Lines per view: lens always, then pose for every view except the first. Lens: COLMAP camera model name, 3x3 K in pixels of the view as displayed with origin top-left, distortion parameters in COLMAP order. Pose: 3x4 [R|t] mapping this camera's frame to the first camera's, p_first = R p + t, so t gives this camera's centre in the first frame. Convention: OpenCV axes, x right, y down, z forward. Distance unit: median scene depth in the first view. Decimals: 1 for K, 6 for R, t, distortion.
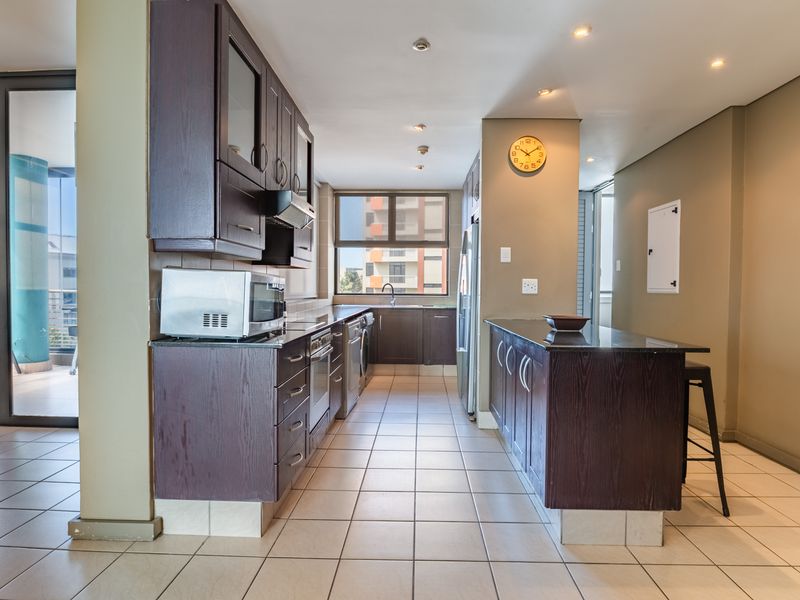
lens RADIAL K [[441.1, 0, 400.0], [0, 441.1, 300.0], [0, 0, 1]] dist [-0.006436, -0.001047]
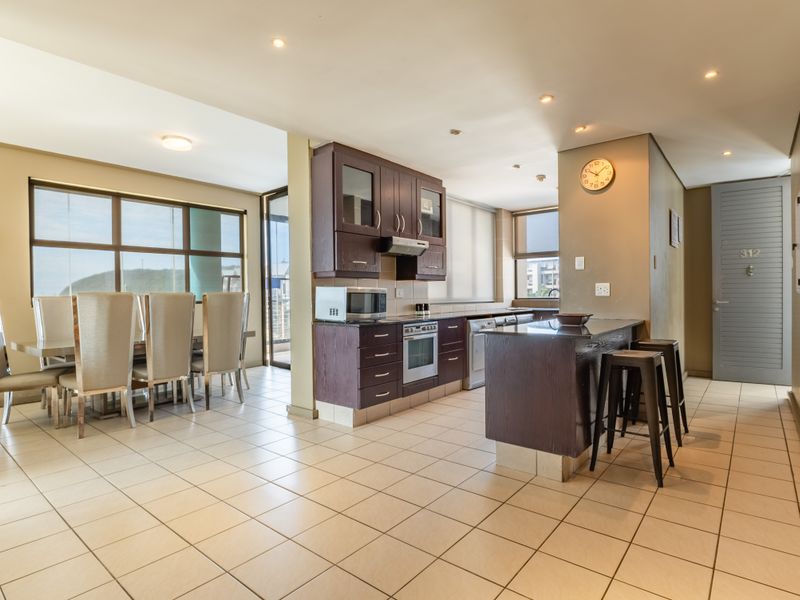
lens RADIAL K [[441.1, 0, 400.0], [0, 441.1, 300.0], [0, 0, 1]] dist [-0.006436, -0.001047]
pose [[0.789170, -0.008858, -0.614111, 0.999498], [0.000846, 0.999911, -0.013336, 0.017739], [0.614175, 0.010005, 0.789107, -0.368528]]
